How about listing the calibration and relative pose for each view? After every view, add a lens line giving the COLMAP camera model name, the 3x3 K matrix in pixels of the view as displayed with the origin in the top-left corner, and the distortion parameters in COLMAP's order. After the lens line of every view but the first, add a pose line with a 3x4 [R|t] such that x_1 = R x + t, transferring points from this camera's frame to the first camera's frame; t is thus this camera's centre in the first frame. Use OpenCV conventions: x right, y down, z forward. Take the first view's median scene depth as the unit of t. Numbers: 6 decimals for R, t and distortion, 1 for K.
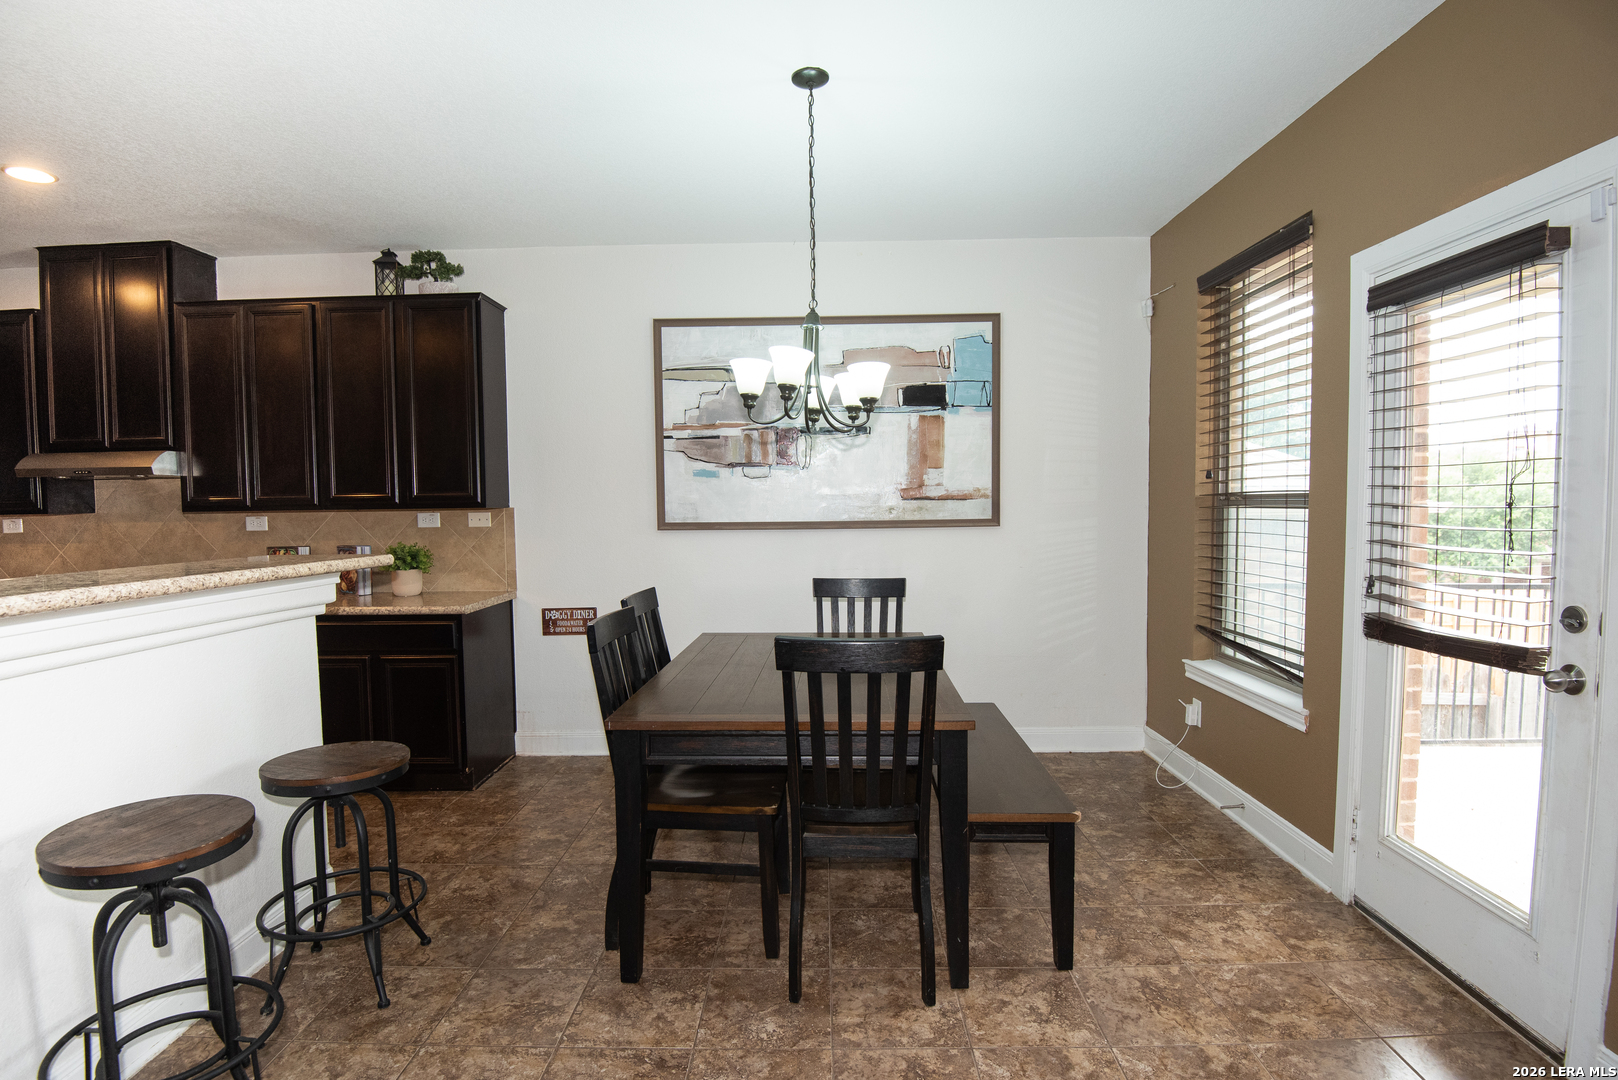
lens RADIAL K [[805.1, 0, 809.0], [0, 805.1, 540.0], [0, 0, 1]] dist [0.001103, -0.028717]
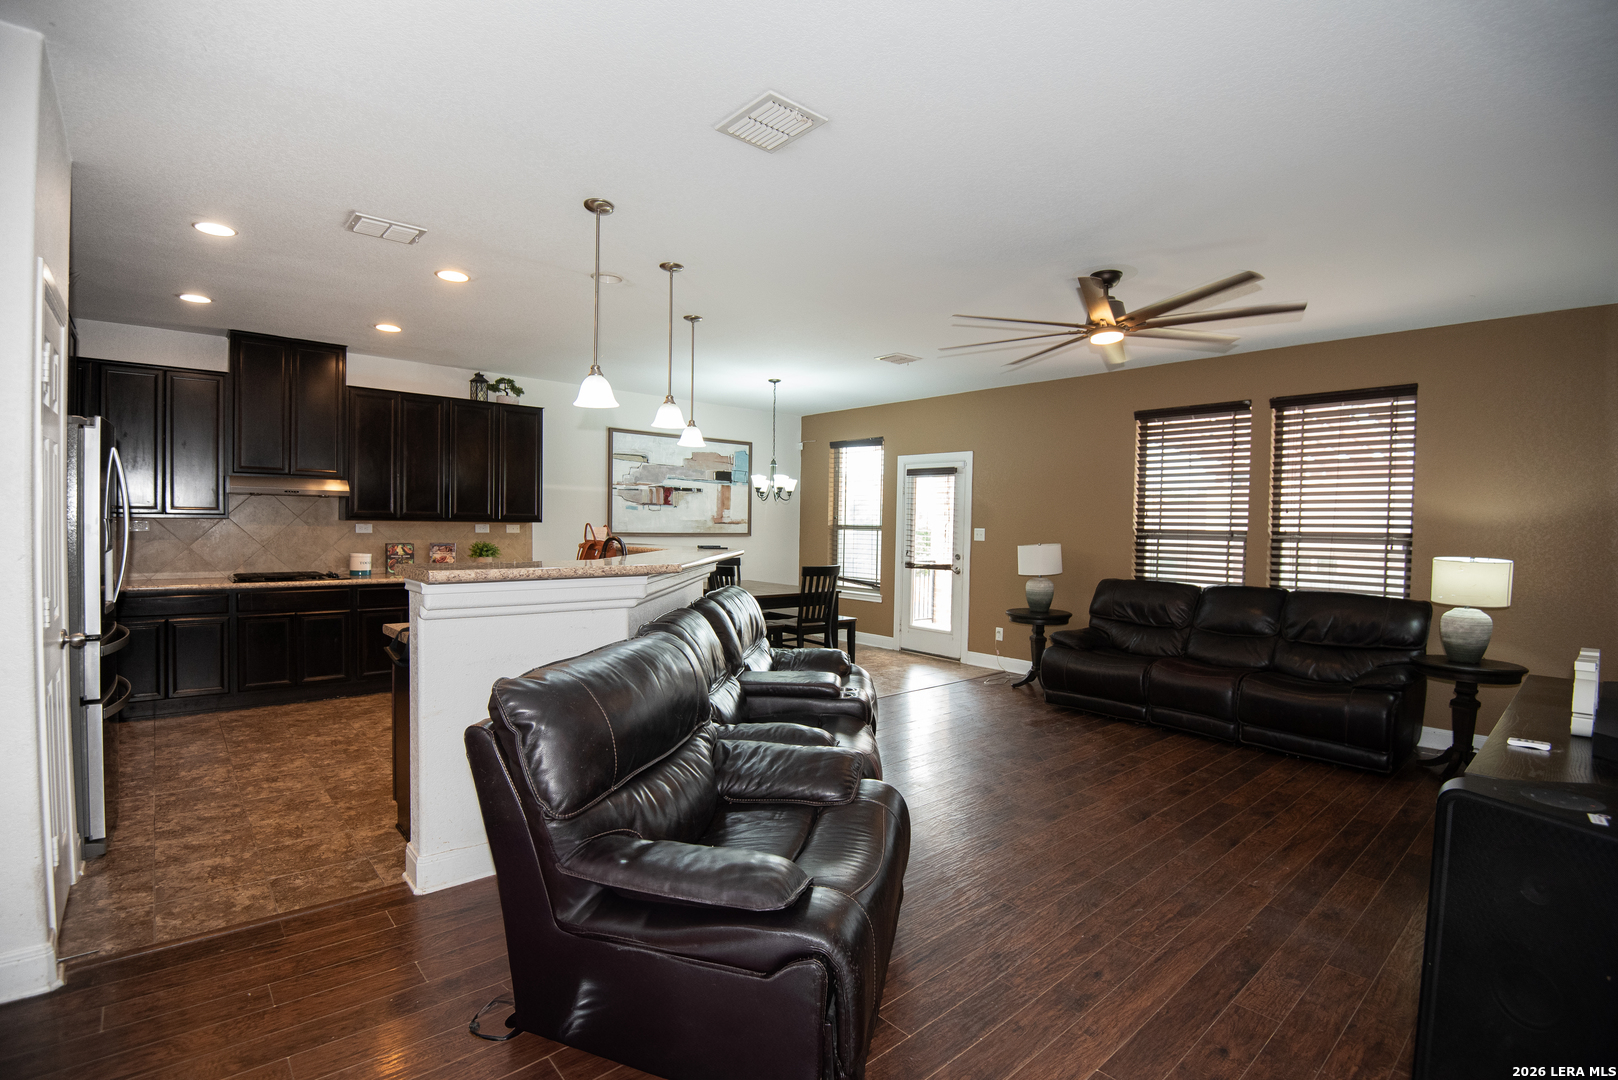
lens RADIAL K [[760.1, 0, 808.7], [0, 760.1, 544.1], [0, 0, 1]] dist [0.001420, -0.034427]
pose [[0.734966, 0.006537, 0.678072, -1.141463], [0.007973, 0.999801, -0.018280, 0.046631], [-0.678057, 0.018842, 0.734768, -0.702667]]
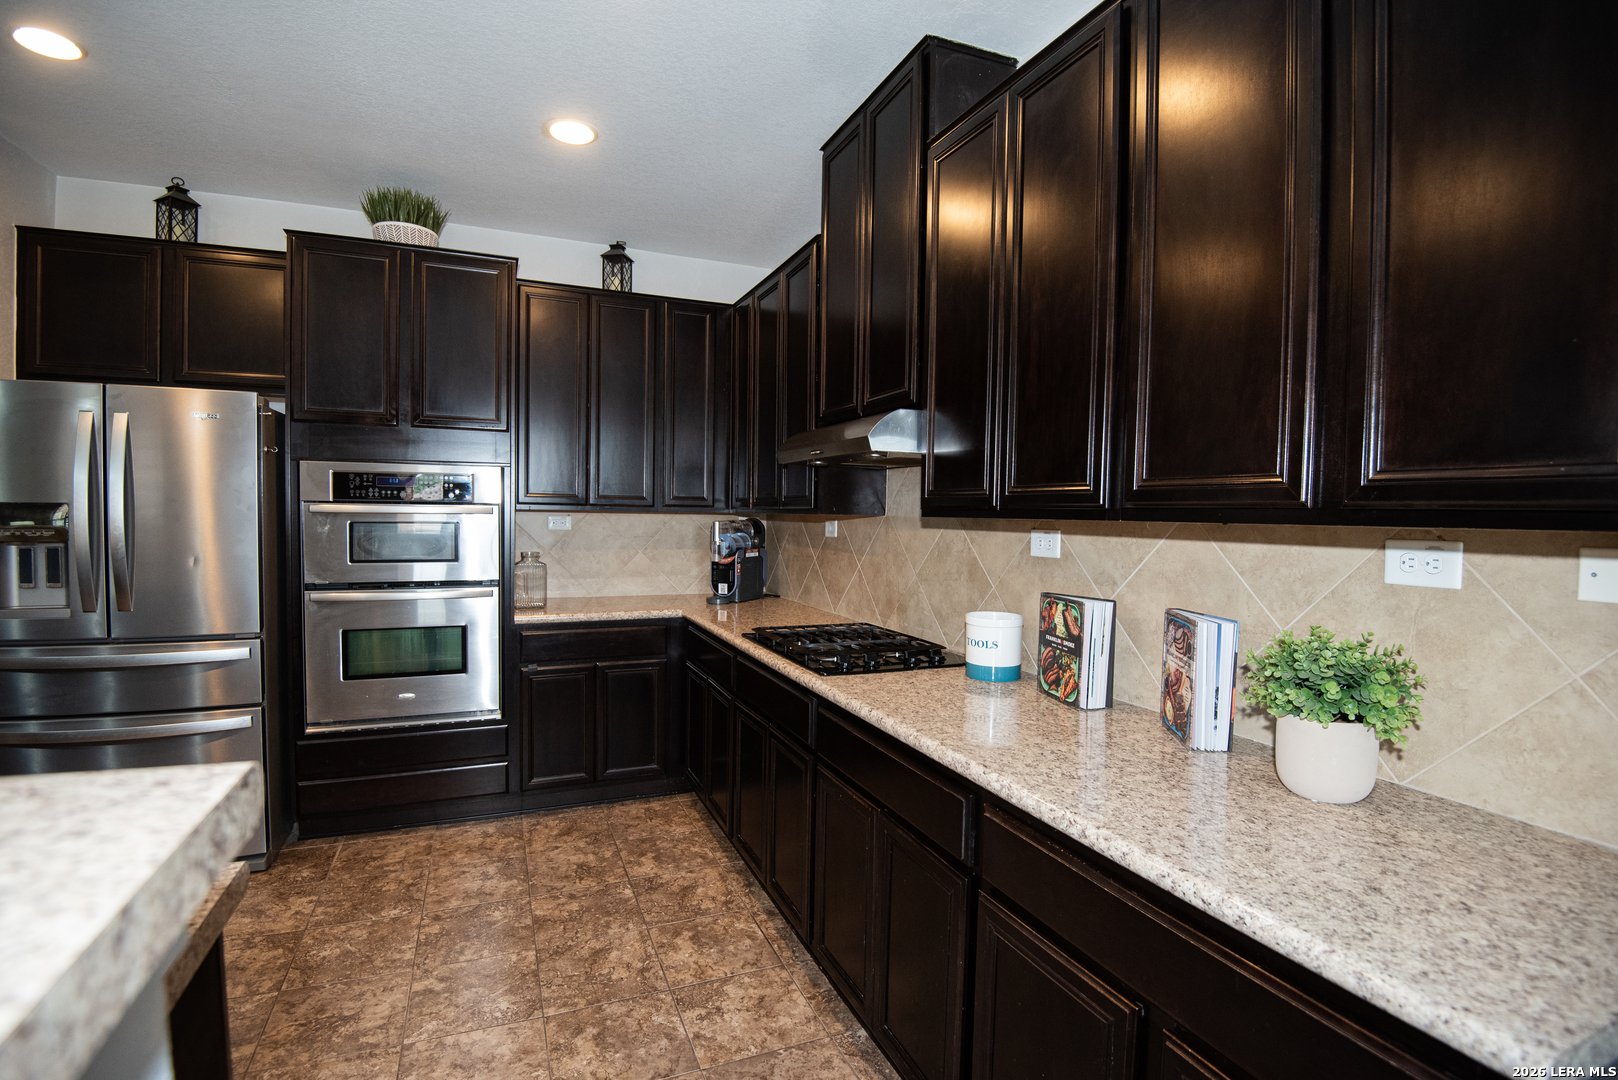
lens RADIAL K [[760.1, 0, 808.7], [0, 760.1, 544.1], [0, 0, 1]] dist [0.001420, -0.034427]
pose [[0.406012, 0.055164, -0.912201, -0.328423], [-0.064561, 0.997414, 0.031582, -0.028127], [0.911584, 0.046071, 0.408523, 0.715439]]
